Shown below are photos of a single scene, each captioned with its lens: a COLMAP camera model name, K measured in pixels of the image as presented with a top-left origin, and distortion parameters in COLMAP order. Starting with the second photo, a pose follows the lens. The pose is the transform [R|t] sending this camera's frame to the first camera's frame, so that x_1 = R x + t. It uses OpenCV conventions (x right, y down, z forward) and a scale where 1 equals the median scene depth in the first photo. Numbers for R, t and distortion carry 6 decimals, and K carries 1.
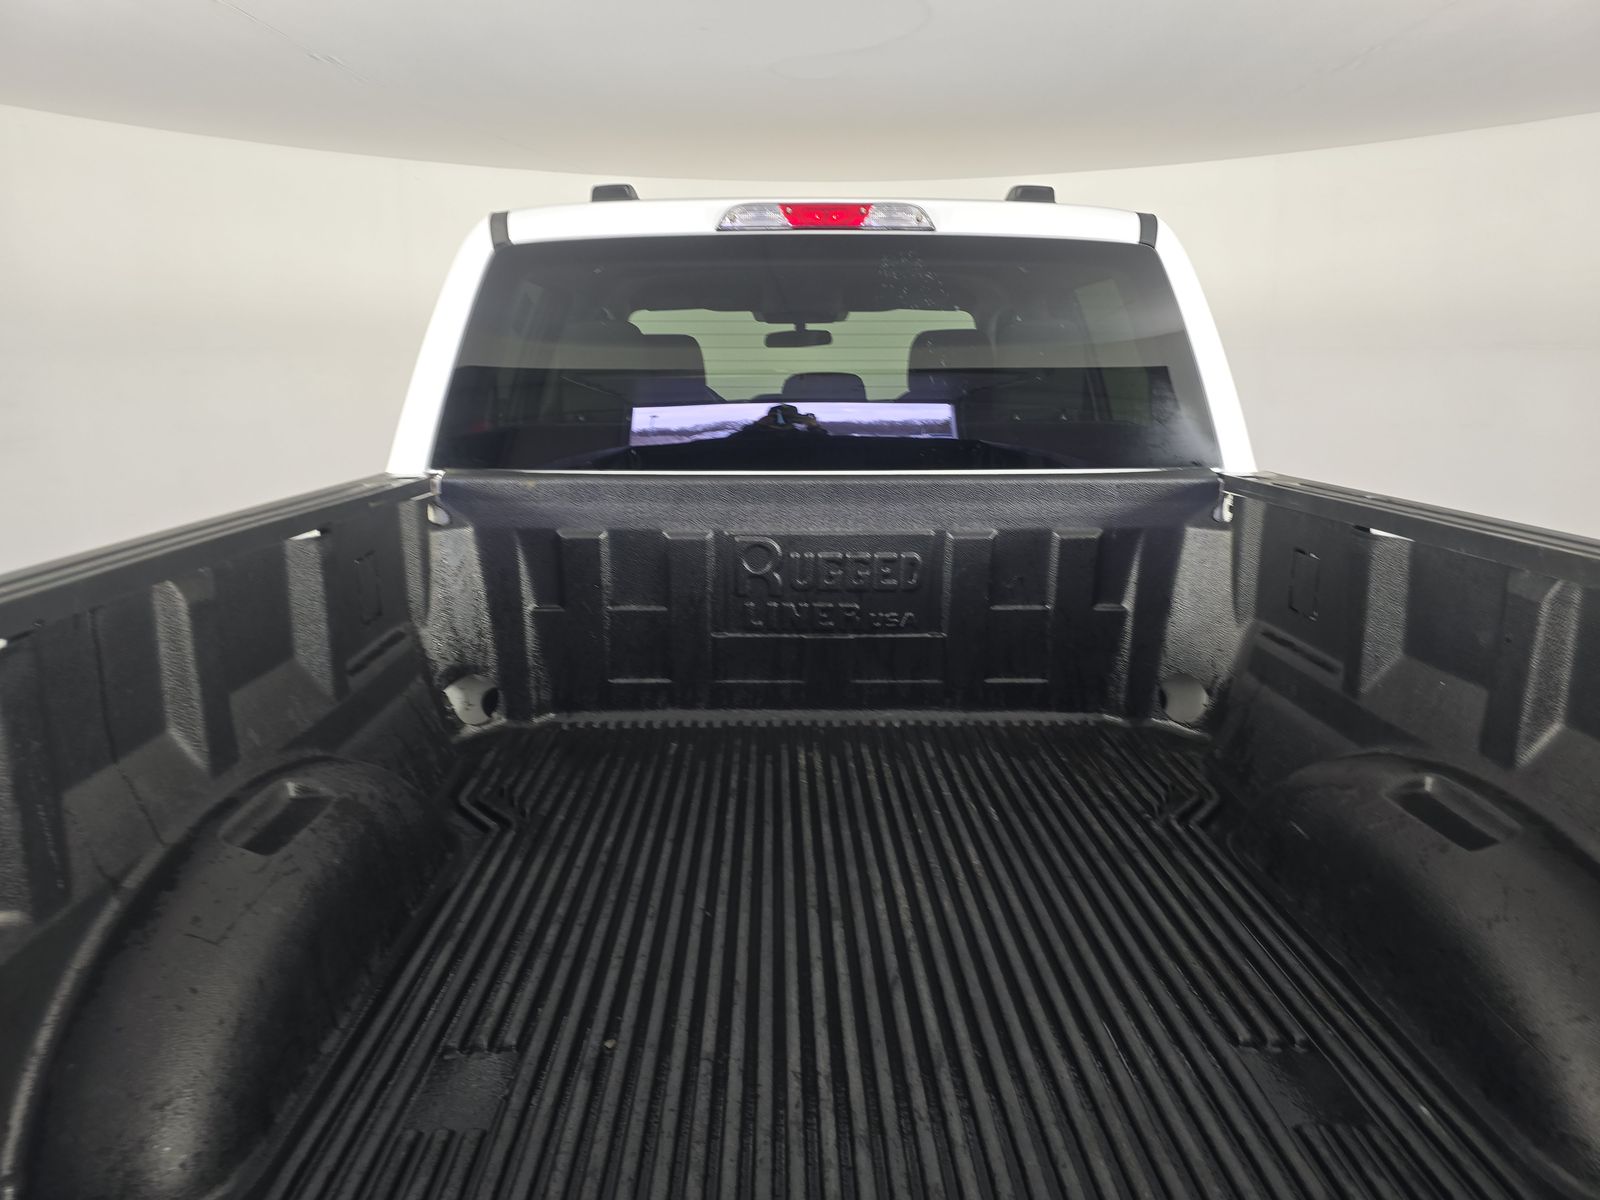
lens RADIAL K [[1090.5, 0, 792.9], [0, 1090.5, 611.3], [0, 0, 1]] dist [0.041032, -0.038864]
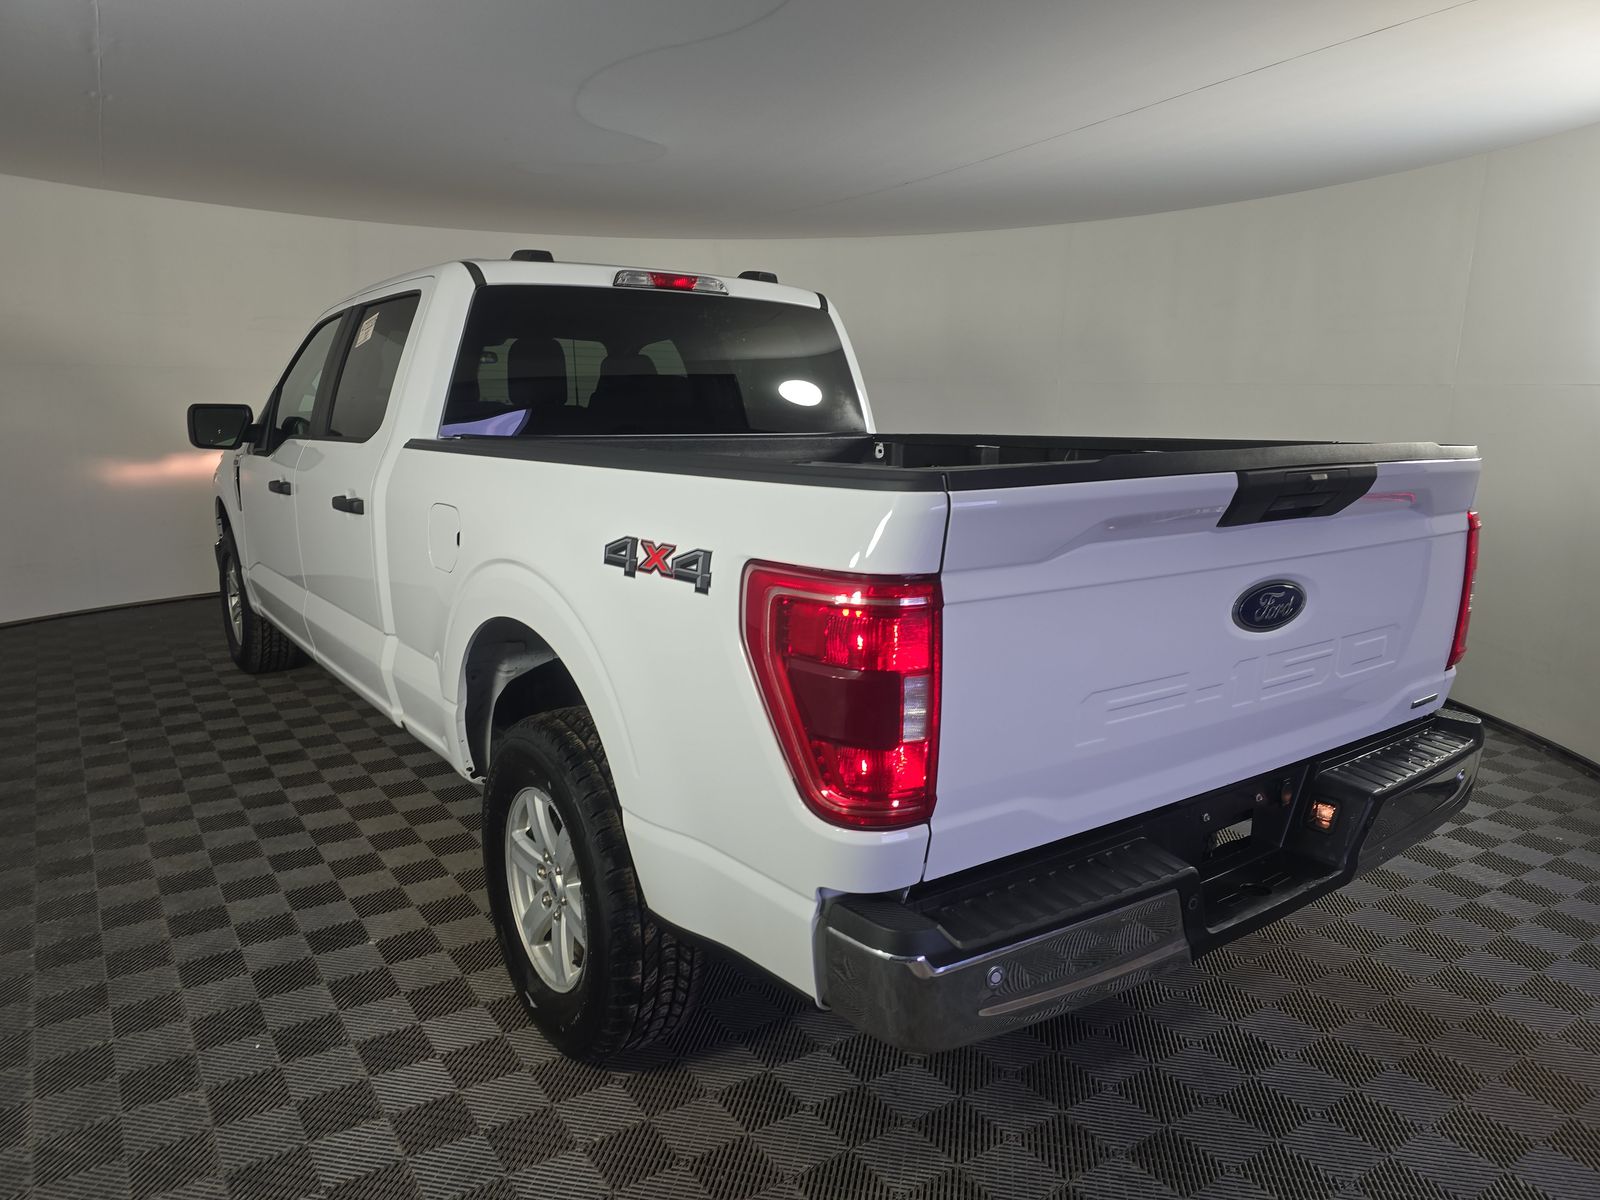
lens RADIAL K [[1090.5, 0, 799.9], [0, 1090.5, 595.3], [0, 0, 1]] dist [0.041032, -0.038864]
pose [[0.808503, -0.094886, 0.580792, -0.806195], [0.124270, 0.992189, -0.010896, 0.150055], [-0.575221, 0.080985, 0.813979, -0.414645]]
